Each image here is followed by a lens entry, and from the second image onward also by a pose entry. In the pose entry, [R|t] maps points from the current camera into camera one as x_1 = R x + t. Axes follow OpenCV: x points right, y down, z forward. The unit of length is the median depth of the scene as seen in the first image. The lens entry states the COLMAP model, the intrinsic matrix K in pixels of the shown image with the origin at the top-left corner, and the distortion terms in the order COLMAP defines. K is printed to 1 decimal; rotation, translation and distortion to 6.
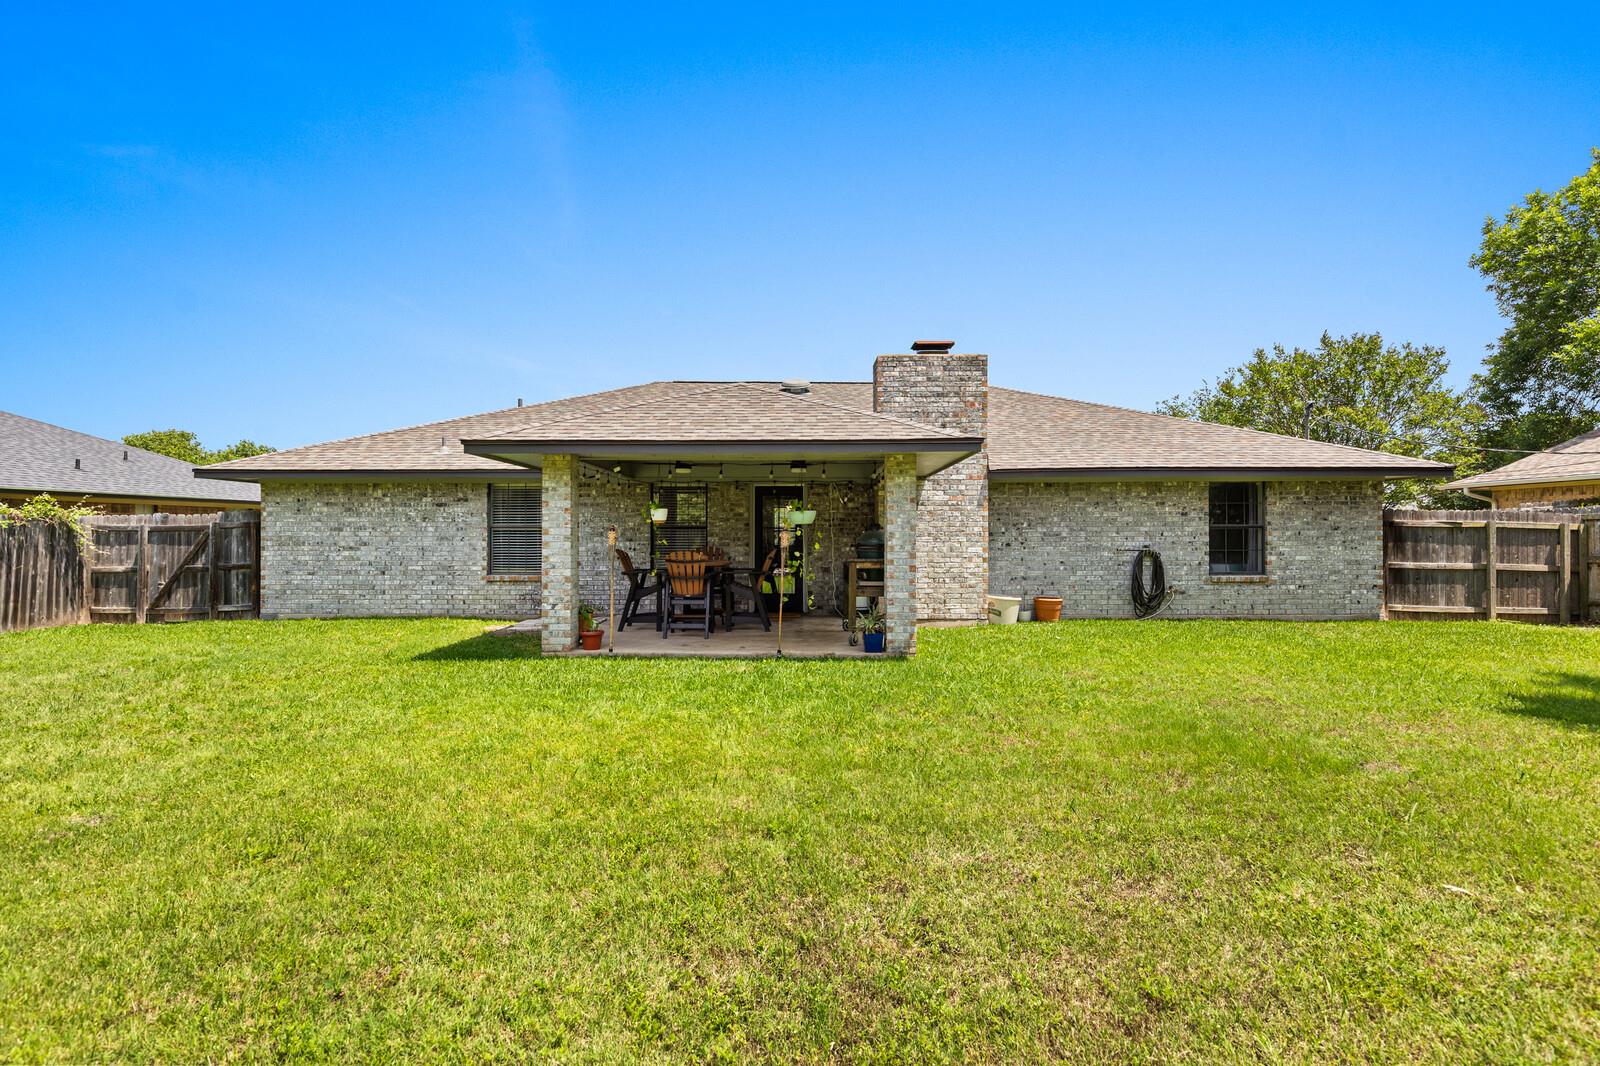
lens RADIAL K [[789.7, 0, 793.1], [0, 789.7, 525.5], [0, 0, 1]] dist [-0.005908, 0.001562]
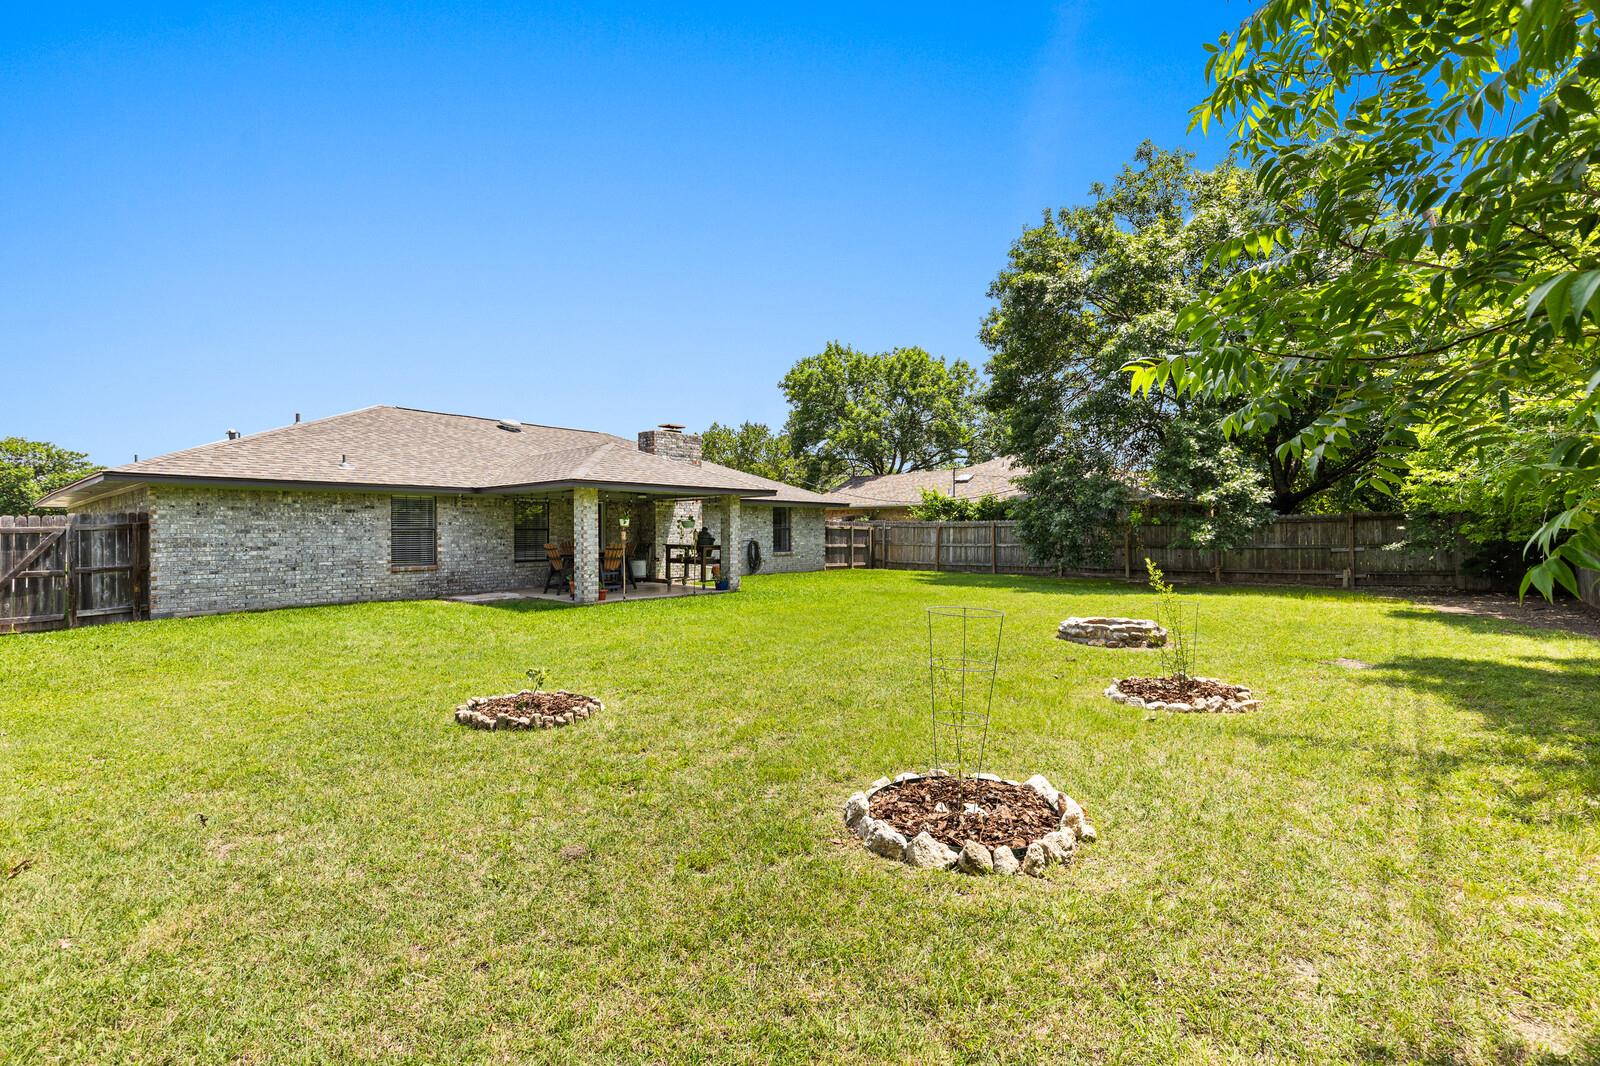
lens RADIAL K [[722.4, 0, 804.1], [0, 722.4, 536.1], [0, 0, 1]] dist [0.003778, -0.000996]
pose [[0.633083, -0.008220, 0.774041, -0.866483], [-0.000712, 0.999937, 0.011202, -0.000517], [-0.774084, -0.007643, 0.633037, -0.249880]]
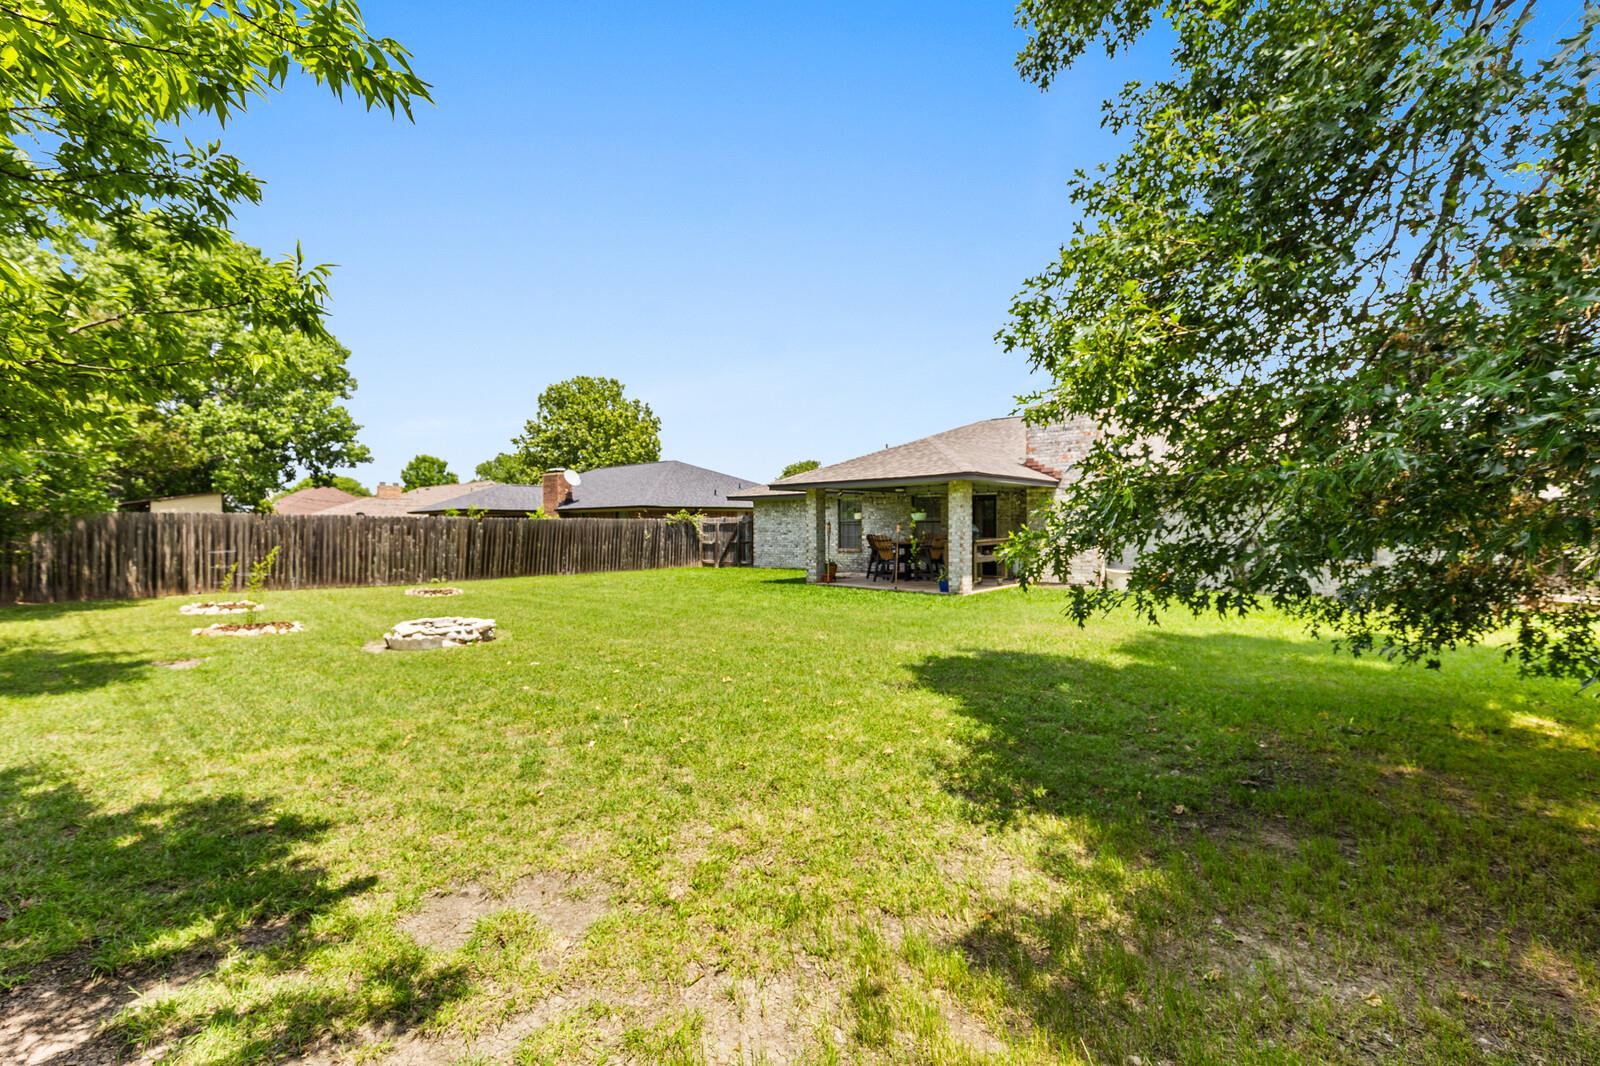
lens RADIAL K [[722.4, 0, 801.9], [0, 722.4, 525.2], [0, 0, 1]] dist [0.003778, -0.000996]
pose [[0.728055, -0.006619, -0.685486, 0.711989], [0.017295, 0.999812, 0.008715, -0.006495], [0.685300, -0.018201, 0.728033, -0.287821]]
